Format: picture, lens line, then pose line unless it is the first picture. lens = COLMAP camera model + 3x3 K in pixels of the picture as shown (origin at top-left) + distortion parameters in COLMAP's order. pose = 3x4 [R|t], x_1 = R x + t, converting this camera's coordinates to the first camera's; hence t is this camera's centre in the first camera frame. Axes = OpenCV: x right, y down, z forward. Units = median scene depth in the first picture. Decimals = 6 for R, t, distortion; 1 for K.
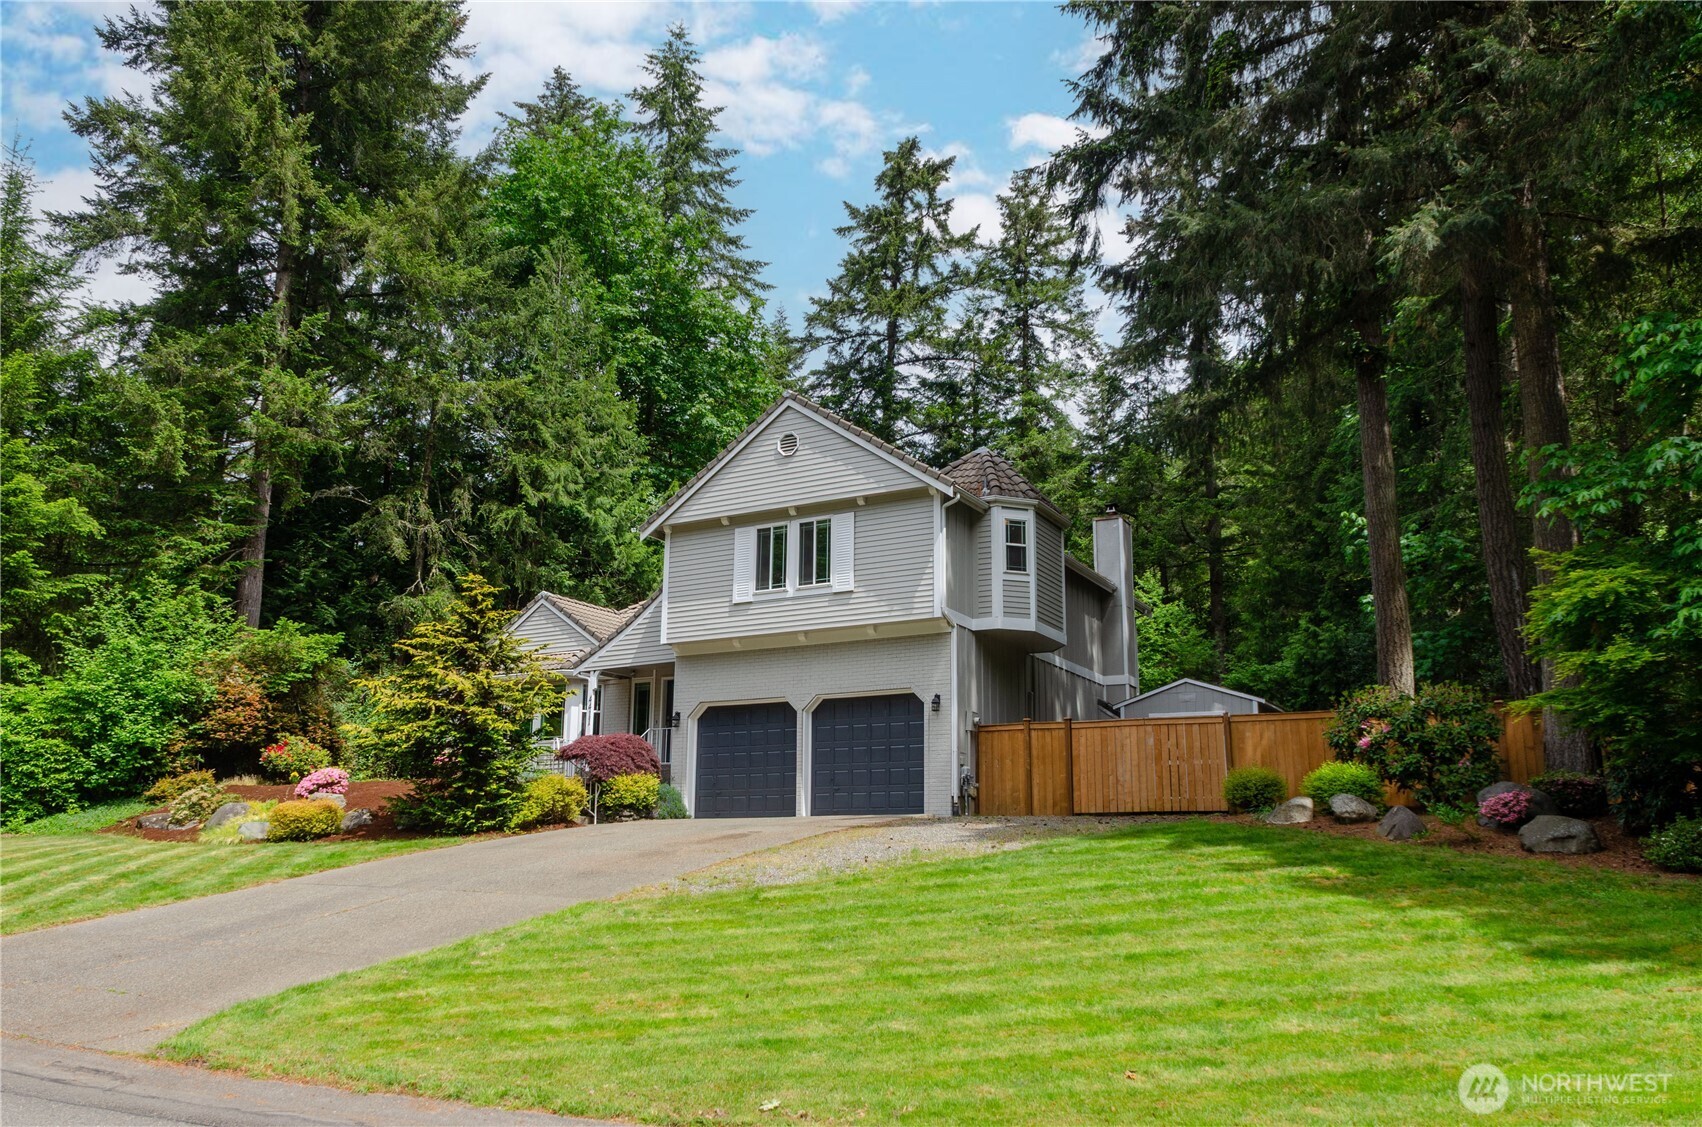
lens RADIAL K [[1359.4, 0, 851.0], [0, 1359.4, 563.5], [0, 0, 1]] dist [0.006492, -0.002452]
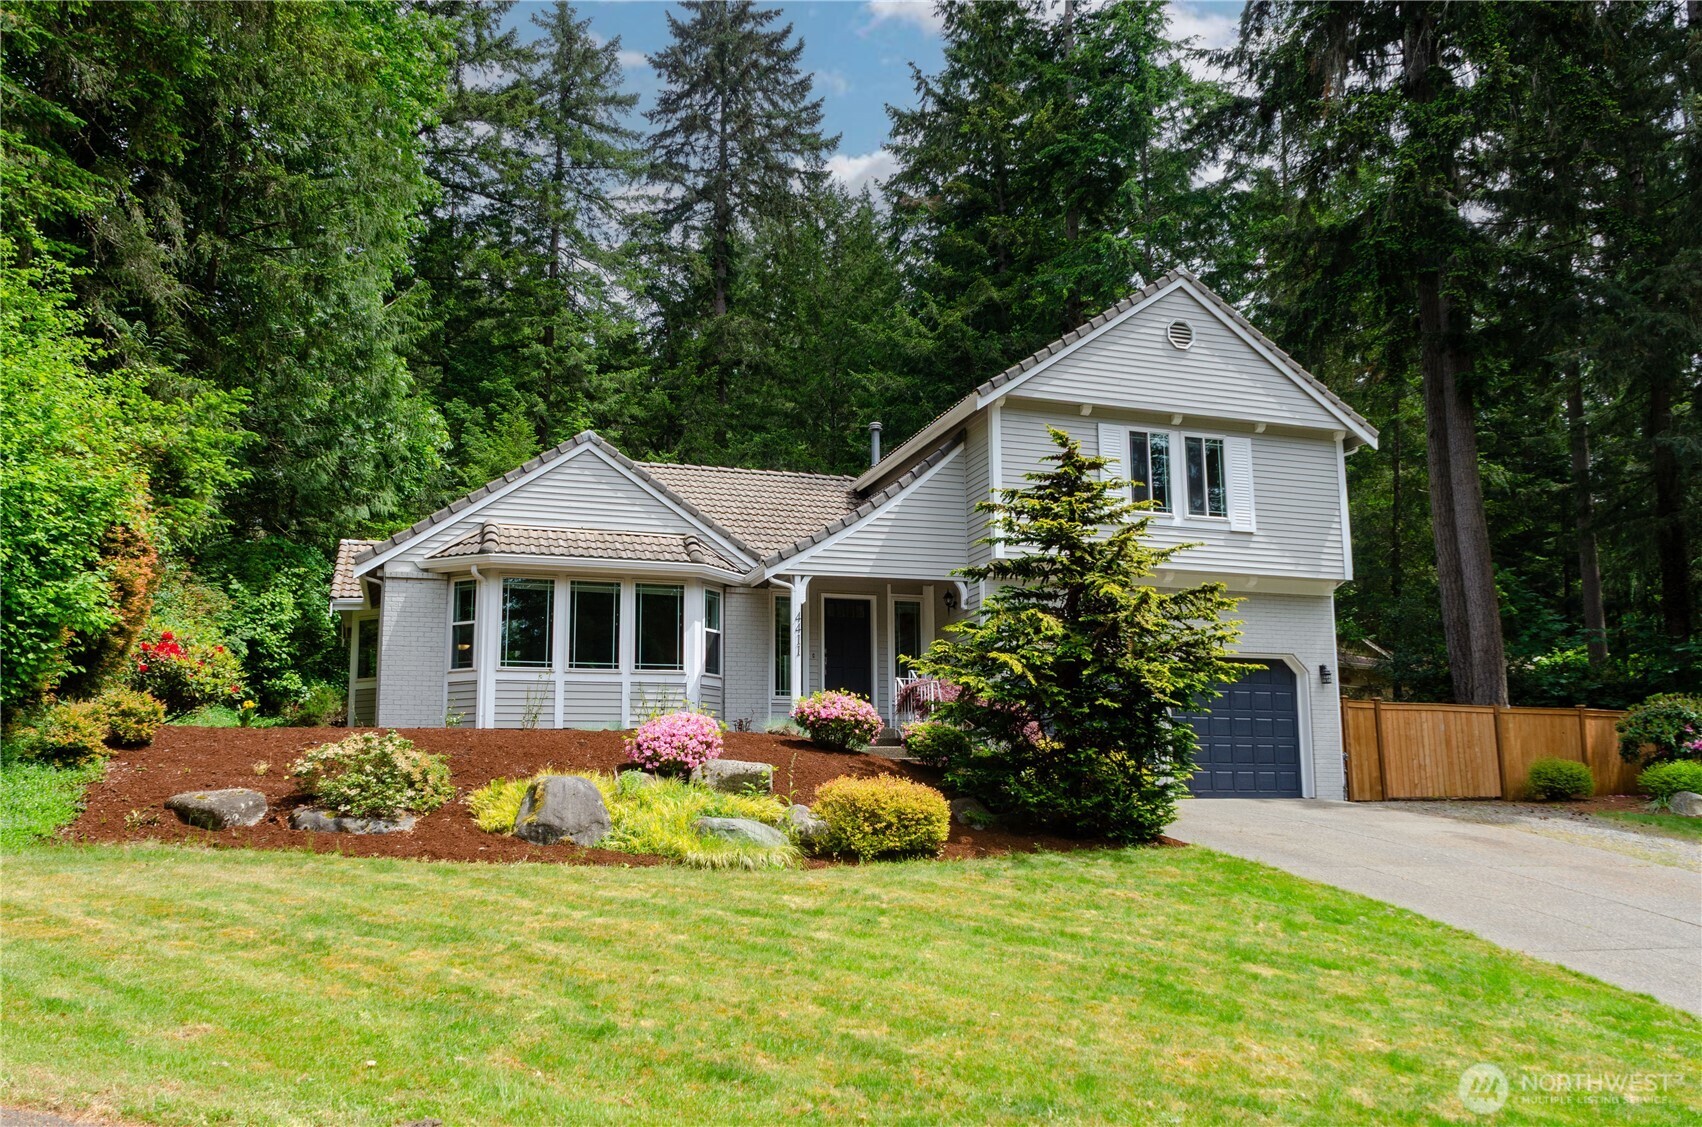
lens RADIAL K [[1359.4, 0, 851.0], [0, 1359.4, 563.5], [0, 0, 1]] dist [0.006492, -0.002452]
pose [[0.652325, 0.122796, 0.747926, -0.758435], [-0.160953, 0.986725, -0.021622, 0.093661], [-0.740653, -0.106277, 0.663430, 0.606380]]
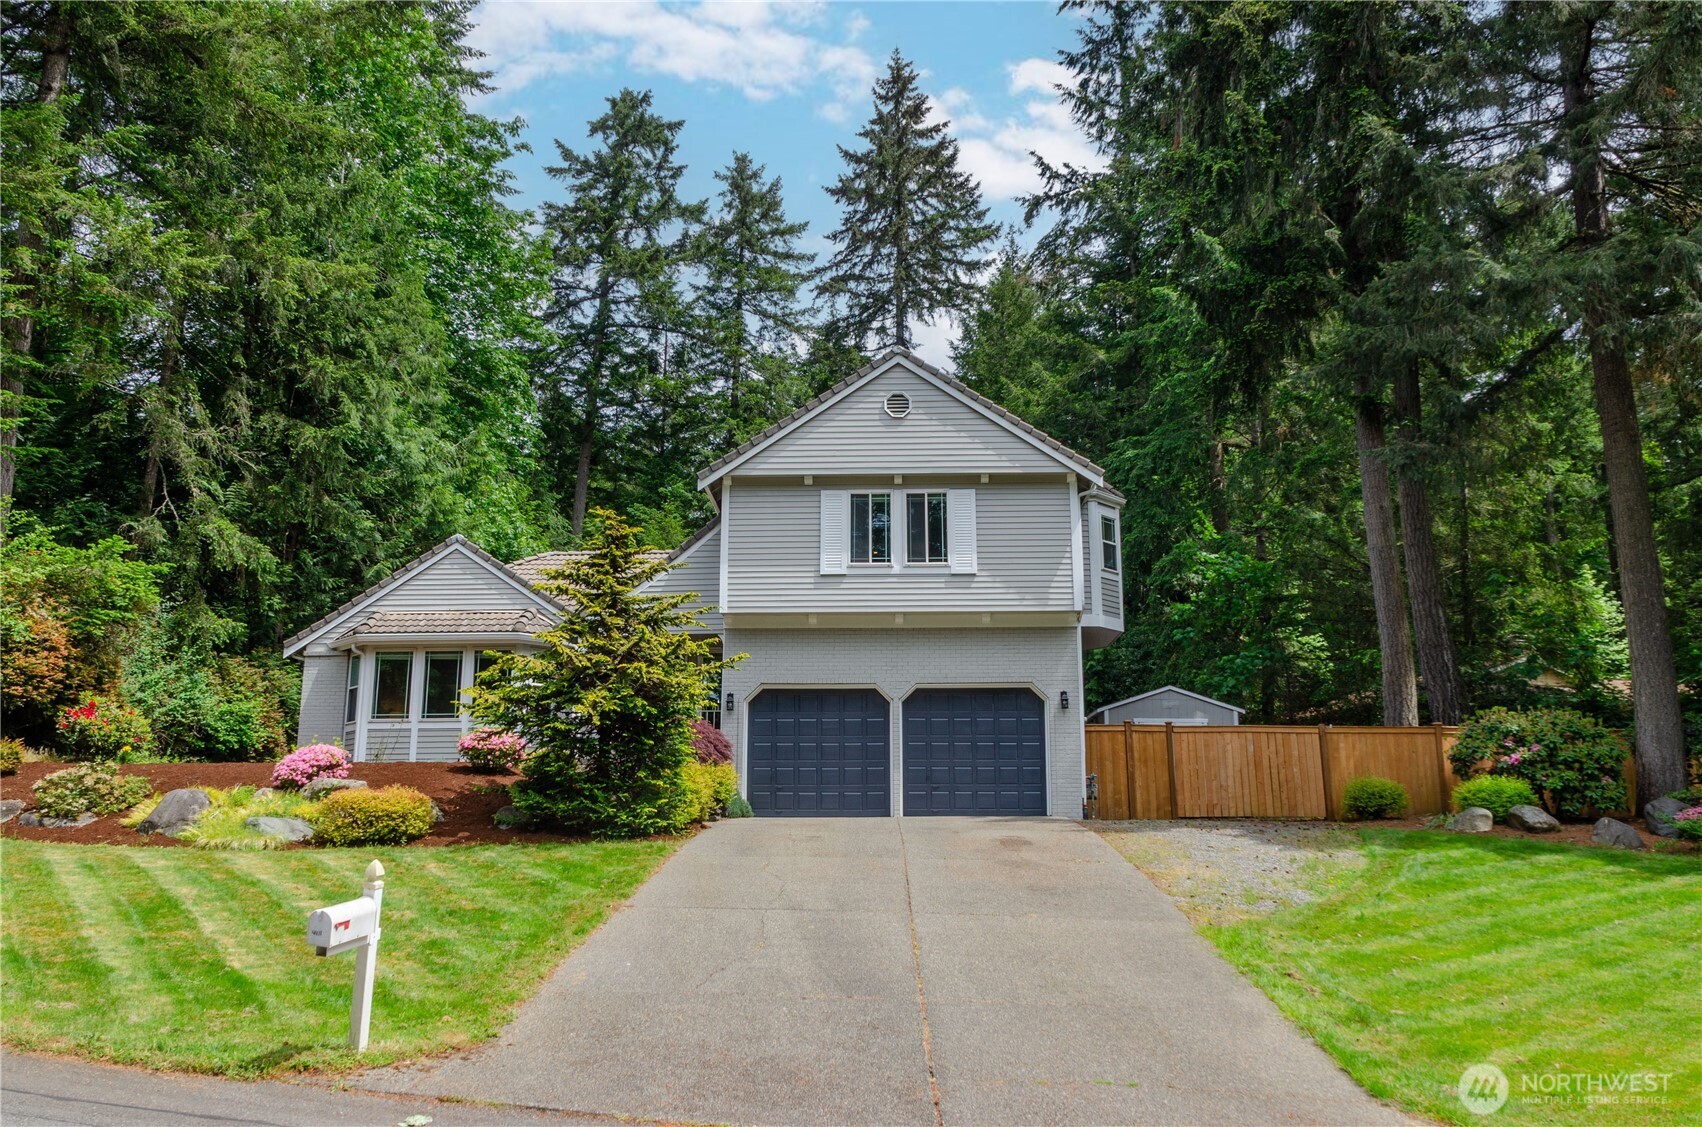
lens RADIAL K [[1333.0, 0, 884.9], [0, 1333.0, 562.6], [0, 0, 1]] dist [0.012046, -0.004130]
pose [[0.880886, 0.098422, 0.462982, -0.458730], [-0.098642, 0.994838, -0.023805, 0.038853], [-0.462935, -0.024700, 0.886048, 0.217133]]
